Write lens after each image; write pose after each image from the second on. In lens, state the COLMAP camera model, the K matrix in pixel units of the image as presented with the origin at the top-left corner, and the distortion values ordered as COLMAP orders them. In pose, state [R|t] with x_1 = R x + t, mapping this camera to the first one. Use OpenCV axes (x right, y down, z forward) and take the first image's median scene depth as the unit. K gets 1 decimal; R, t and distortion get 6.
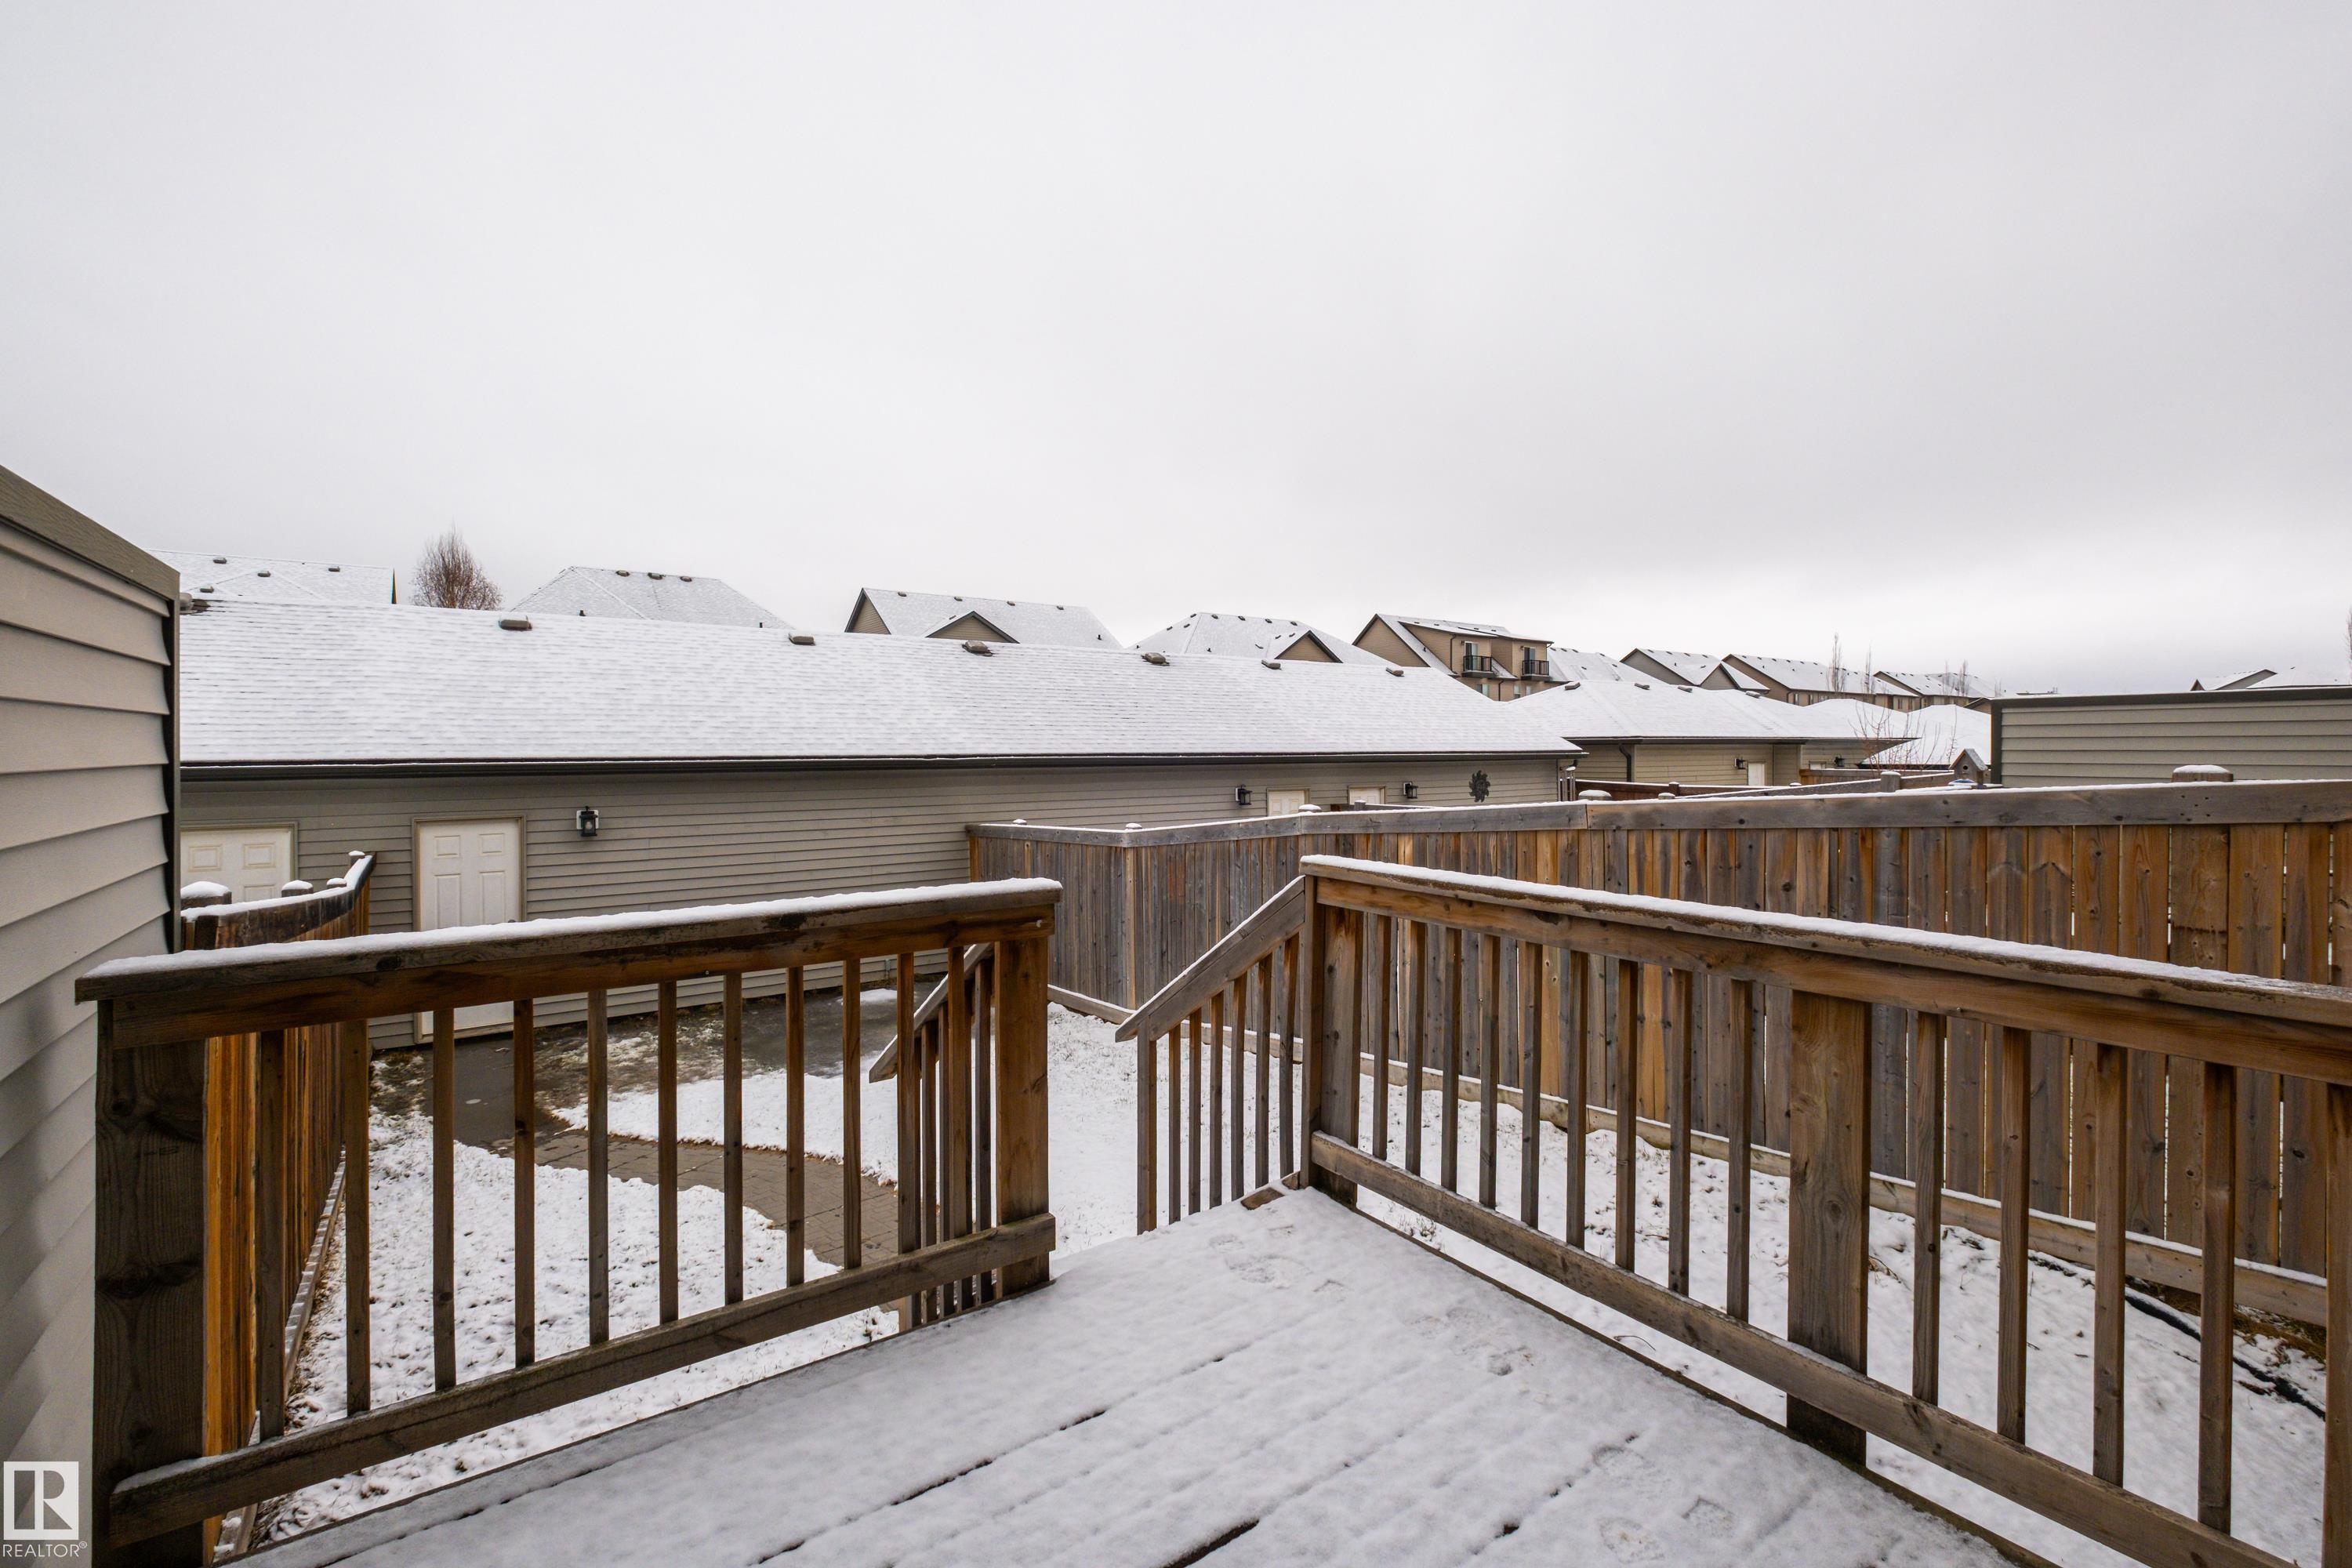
lens RADIAL K [[1088.0, 0, 1212.1], [0, 1088.0, 623.7], [0, 0, 1]] dist [0.007451, -0.006686]
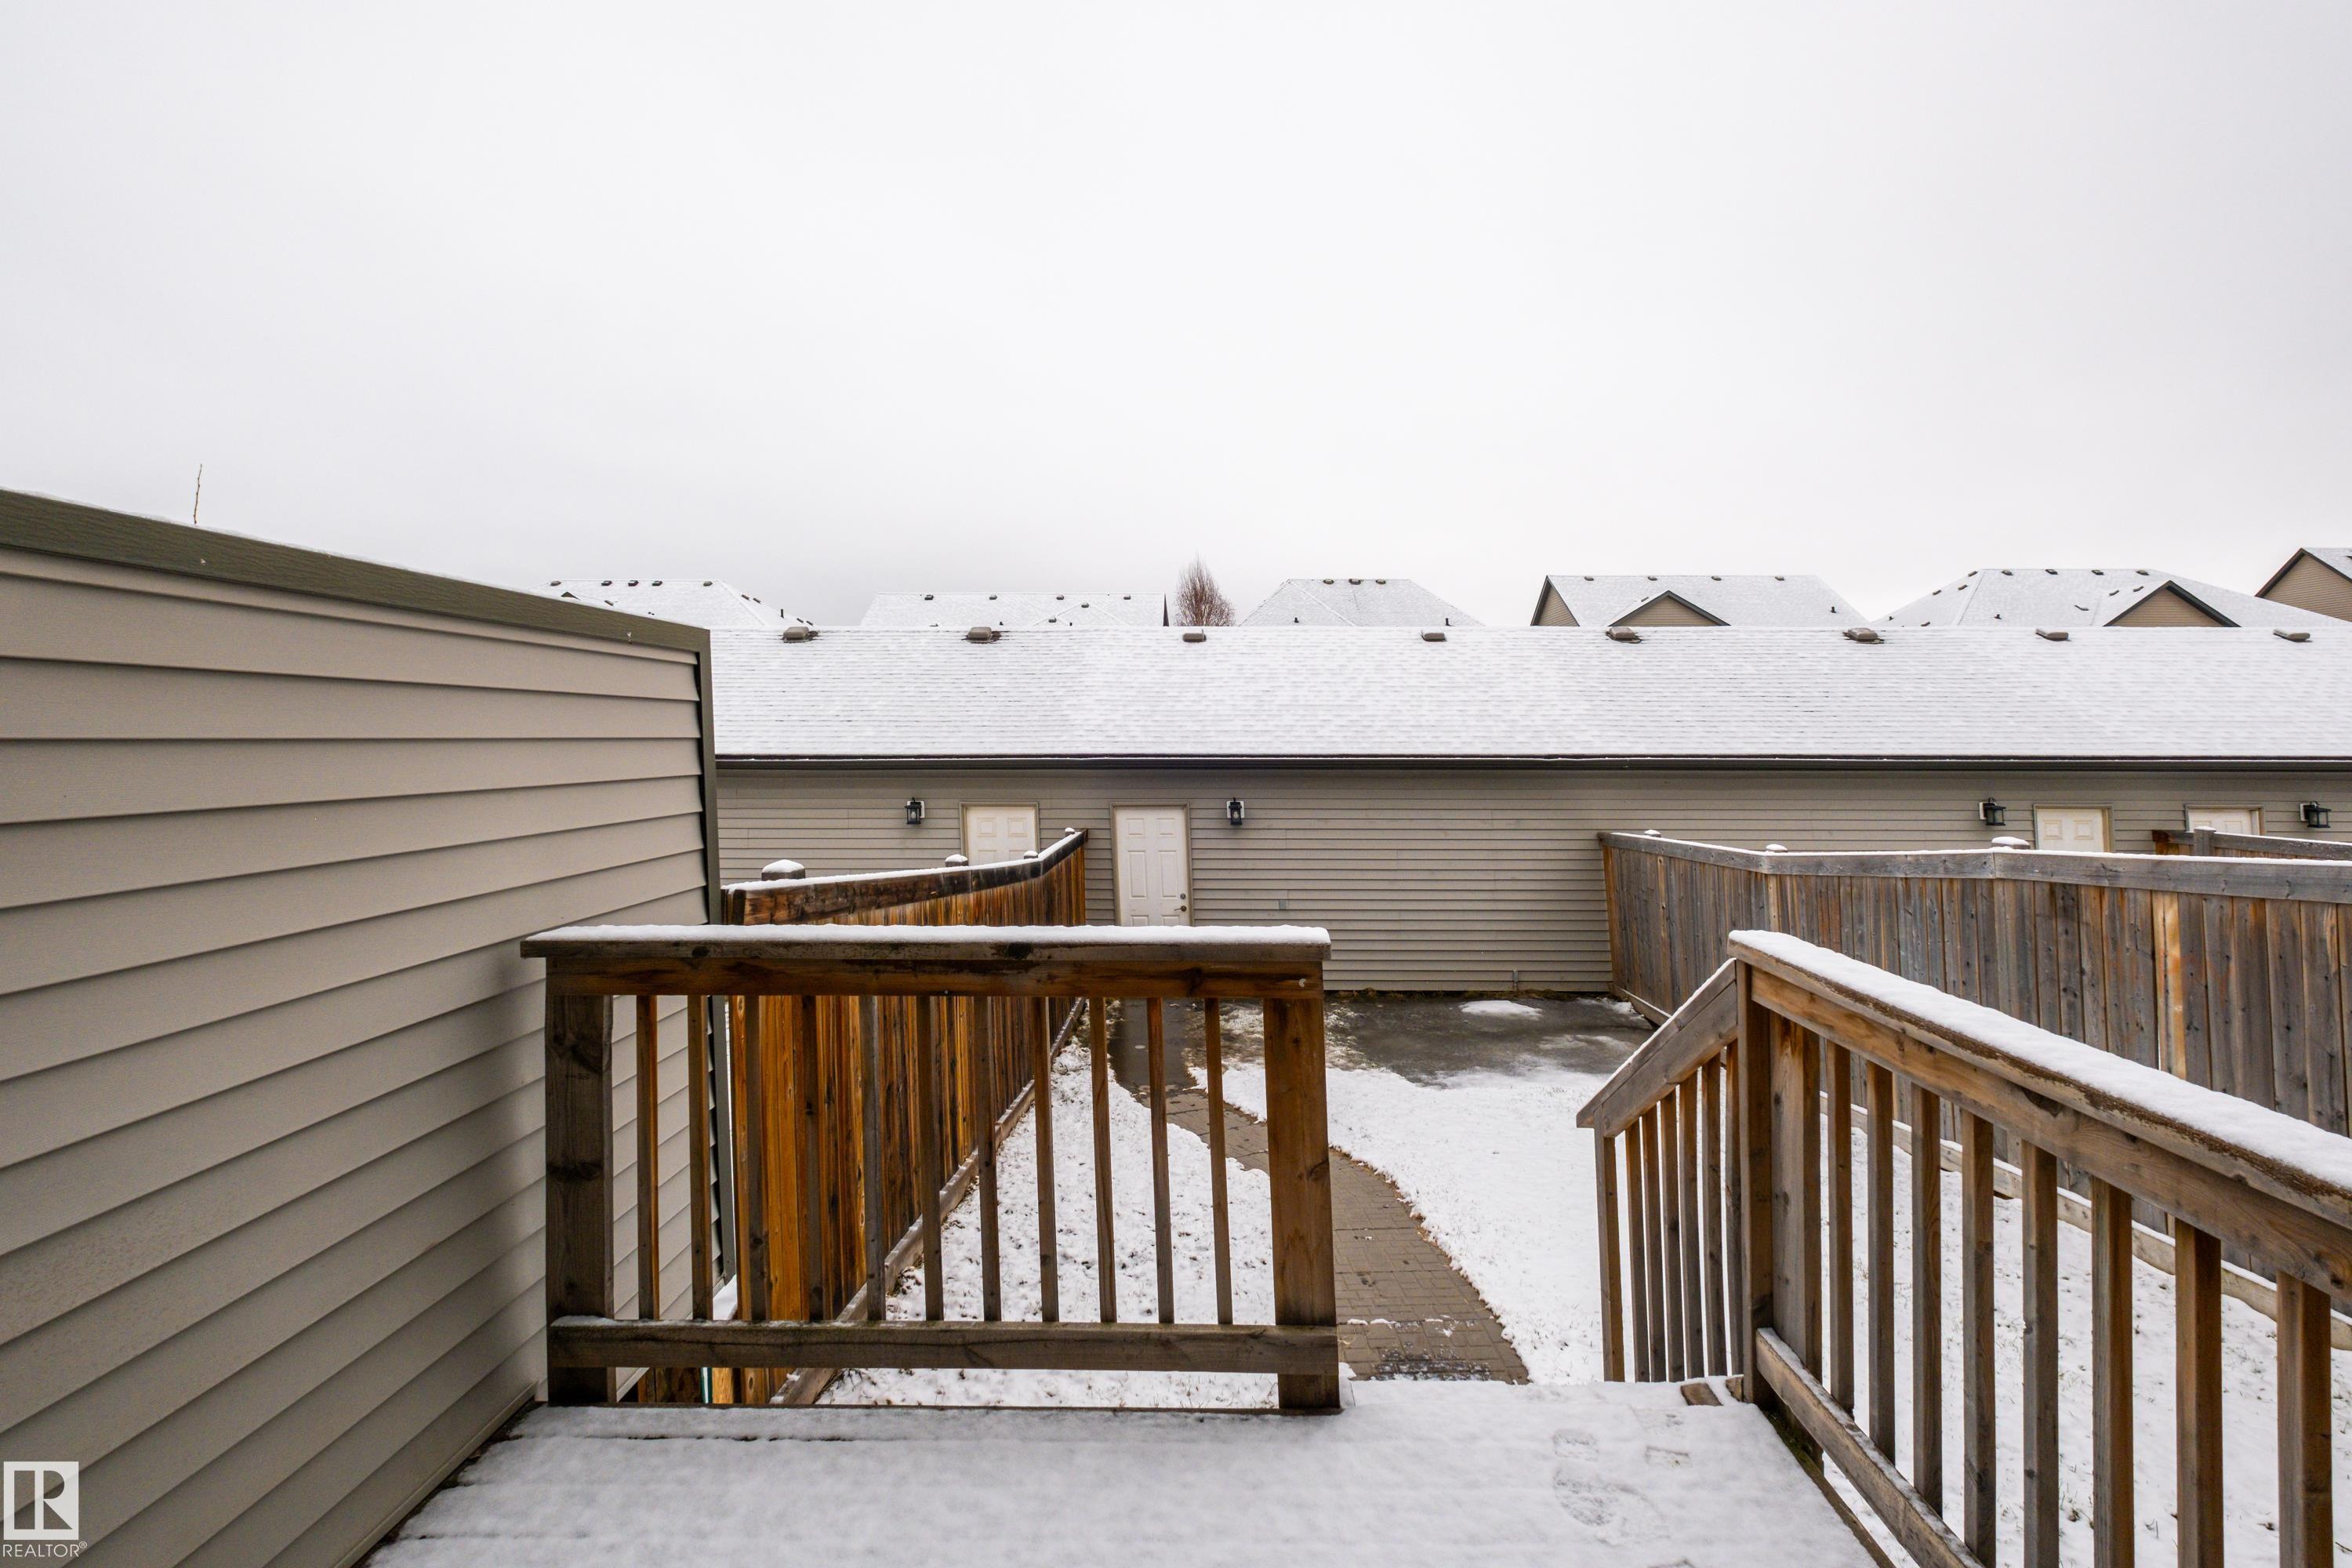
lens RADIAL K [[1105.8, 0, 1184.6], [0, 1105.8, 628.3], [0, 0, 1]] dist [0.008435, -0.009411]
pose [[0.784298, -0.057441, -0.617719, 0.098986], [0.066872, 0.997730, -0.007873, -0.000111], [0.616769, -0.035133, 0.786360, 0.084584]]
